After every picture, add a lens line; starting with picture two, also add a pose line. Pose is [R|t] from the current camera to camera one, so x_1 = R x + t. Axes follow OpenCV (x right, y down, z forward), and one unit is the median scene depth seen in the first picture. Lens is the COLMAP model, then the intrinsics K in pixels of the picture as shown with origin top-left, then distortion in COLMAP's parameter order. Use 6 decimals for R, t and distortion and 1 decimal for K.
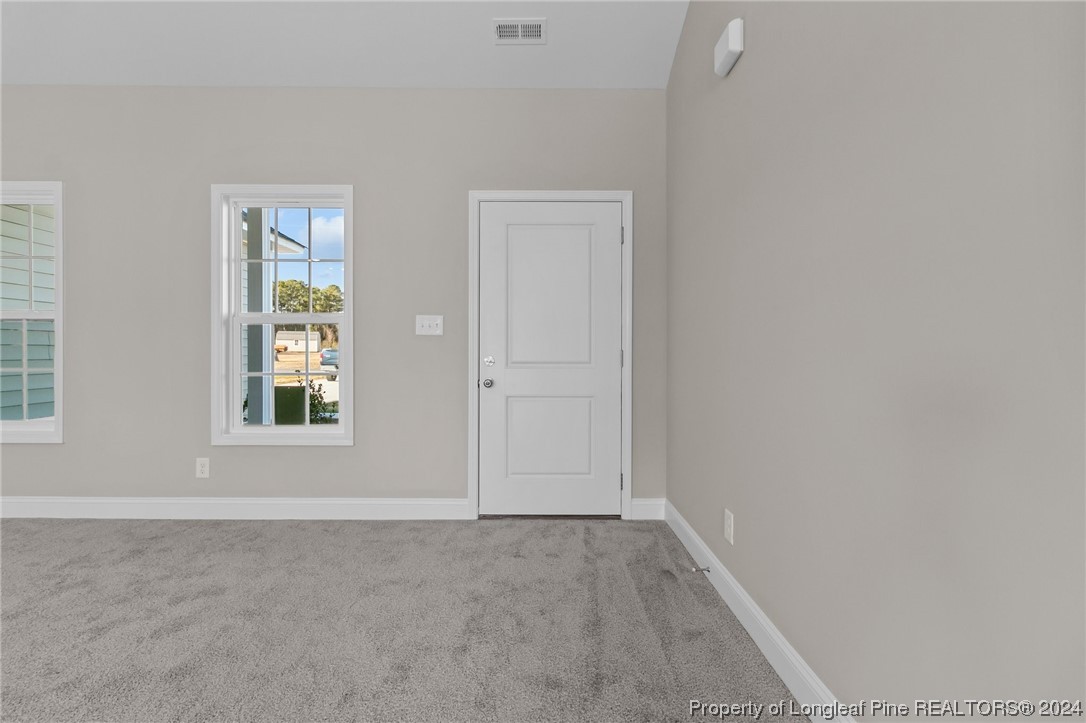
lens RADIAL K [[498.8, 0, 538.9], [0, 498.8, 357.2], [0, 0, 1]] dist [0.001453, 0.000290]
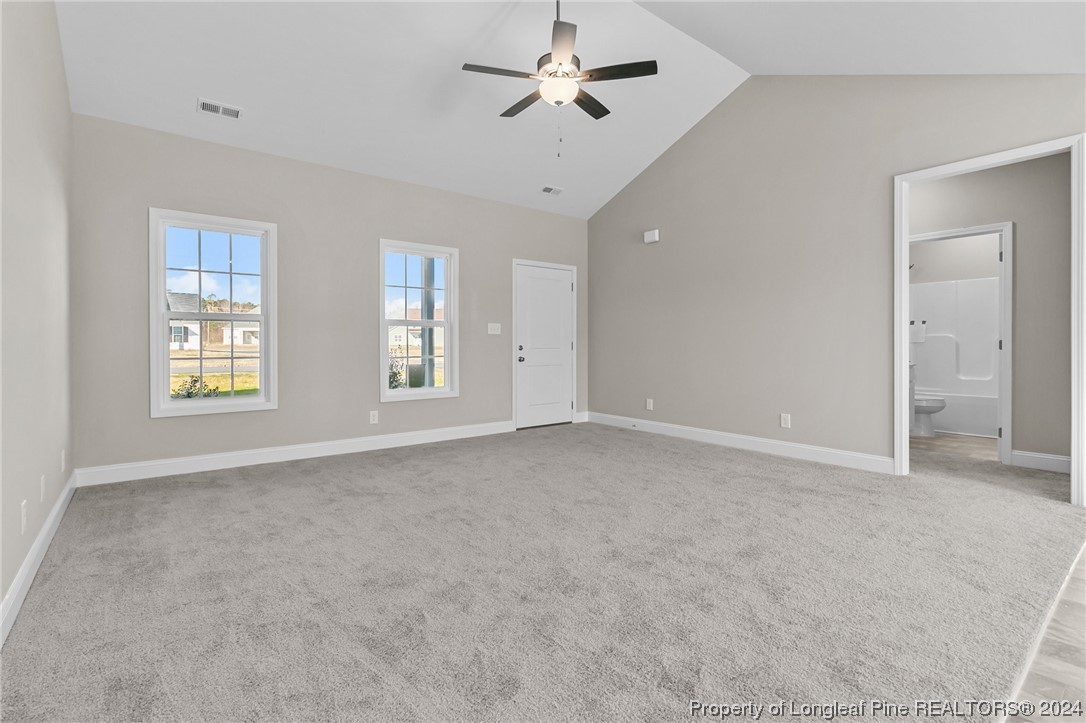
lens RADIAL K [[498.8, 0, 538.9], [0, 498.8, 357.2], [0, 0, 1]] dist [0.001453, 0.000290]
pose [[0.788946, -0.019482, 0.614154, -1.225410], [0.010340, 0.999777, 0.018431, 0.008611], [-0.614376, -0.008191, 0.788971, -0.558862]]
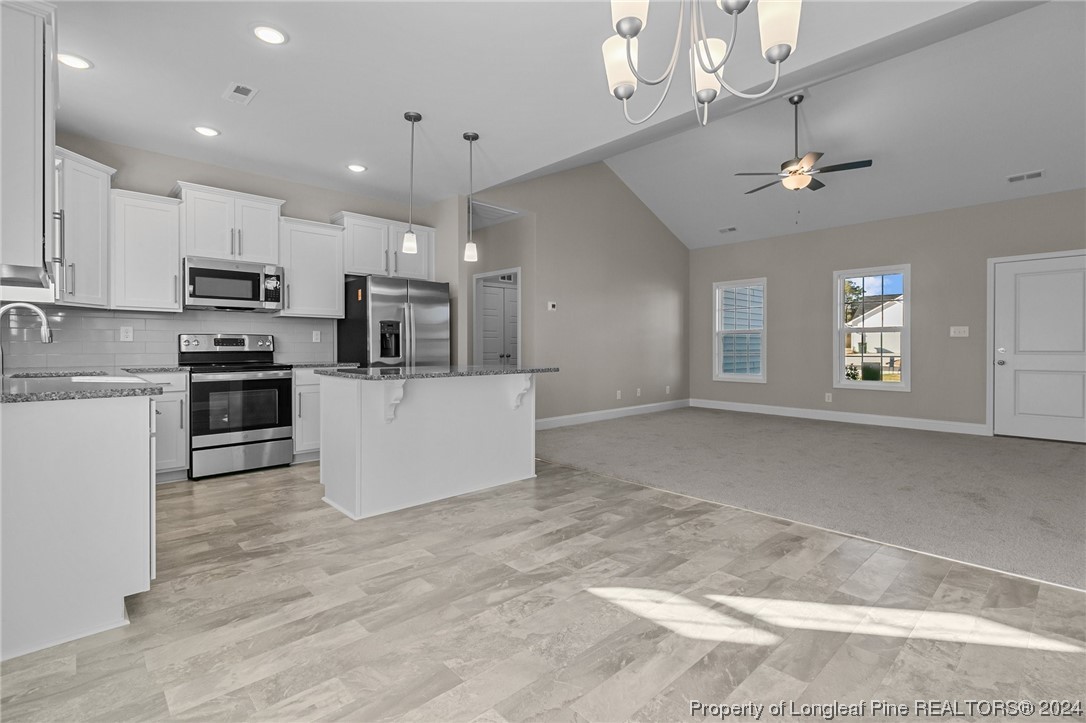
lens RADIAL K [[503.1, 0, 541.0], [0, 503.1, 348.6], [0, 0, 1]] dist [0.003245, 0.000964]
pose [[0.680258, 0.000626, -0.732972, 0.106660], [-0.005397, 0.999977, -0.004154, 0.017686], [0.732952, 0.006782, 0.680246, -1.490131]]
